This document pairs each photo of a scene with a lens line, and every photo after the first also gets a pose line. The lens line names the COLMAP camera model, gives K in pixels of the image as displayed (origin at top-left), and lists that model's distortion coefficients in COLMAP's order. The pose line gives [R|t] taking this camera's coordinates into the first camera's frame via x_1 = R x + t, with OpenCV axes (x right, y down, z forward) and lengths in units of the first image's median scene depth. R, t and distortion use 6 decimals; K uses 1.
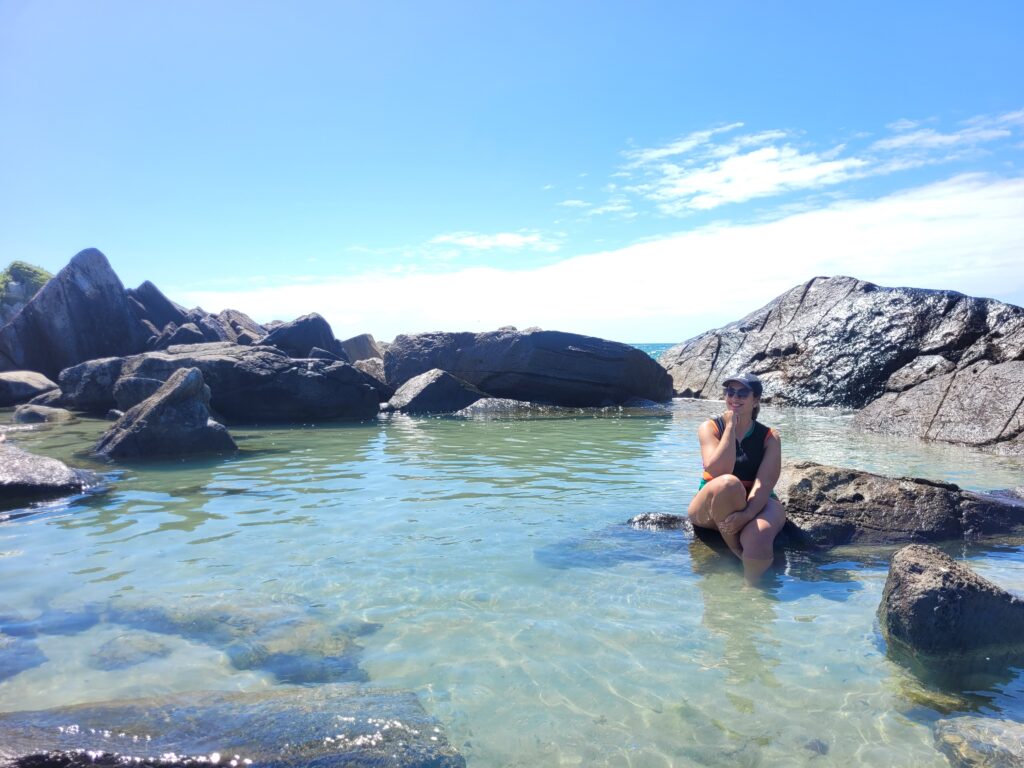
lens RADIAL K [[768.9, 0, 517.2], [0, 768.9, 380.1], [0, 0, 1]] dist [0.045991, -0.044308]
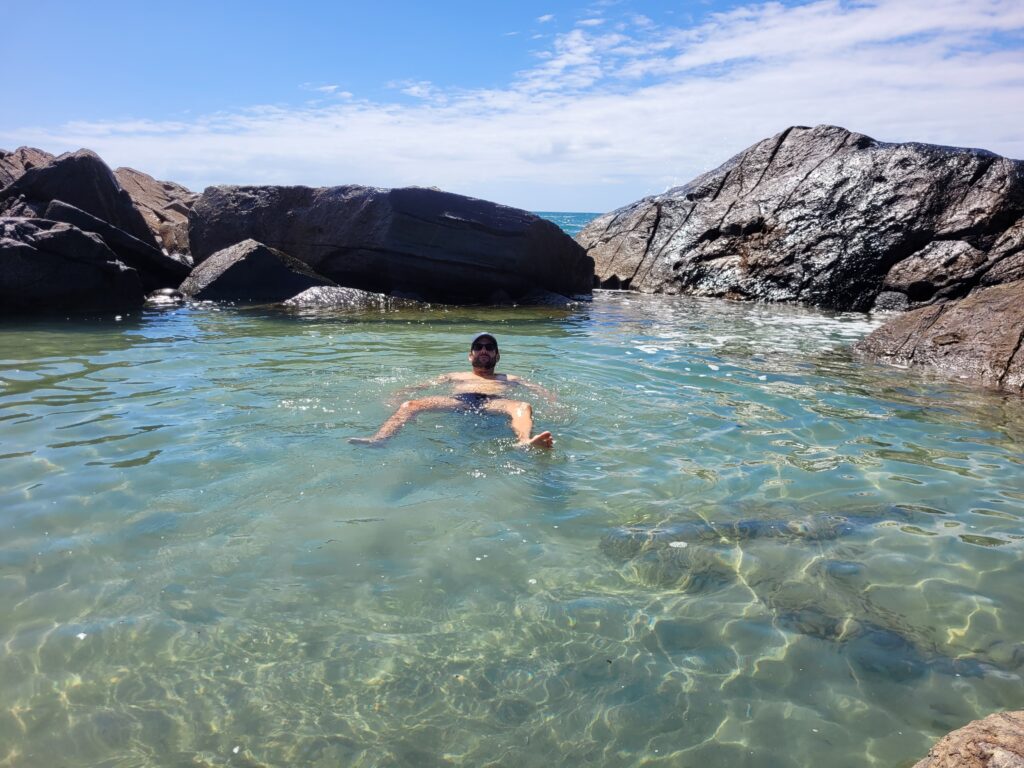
lens RADIAL K [[768.9, 0, 504.3], [0, 768.9, 386.7], [0, 0, 1]] dist [0.045991, -0.044308]
pose [[0.996865, 0.014961, 0.077697, 0.067229], [-0.028510, 0.983918, 0.176330, -0.013339], [-0.073810, -0.177993, 0.981260, 0.290603]]
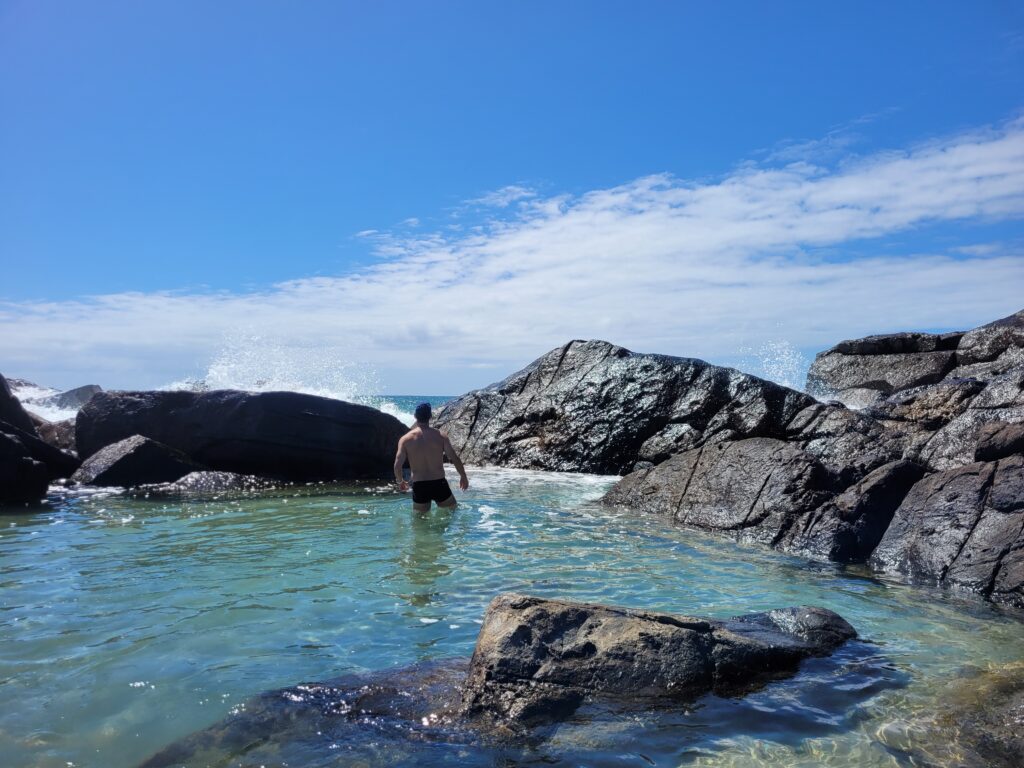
lens RADIAL K [[768.9, 0, 501.0], [0, 768.9, 376.8], [0, 0, 1]] dist [0.045991, -0.044308]
pose [[0.966285, 0.022434, 0.256496, 0.055321], [-0.003930, 0.997366, -0.072425, -0.018319], [-0.257445, 0.068975, 0.963828, 0.099019]]
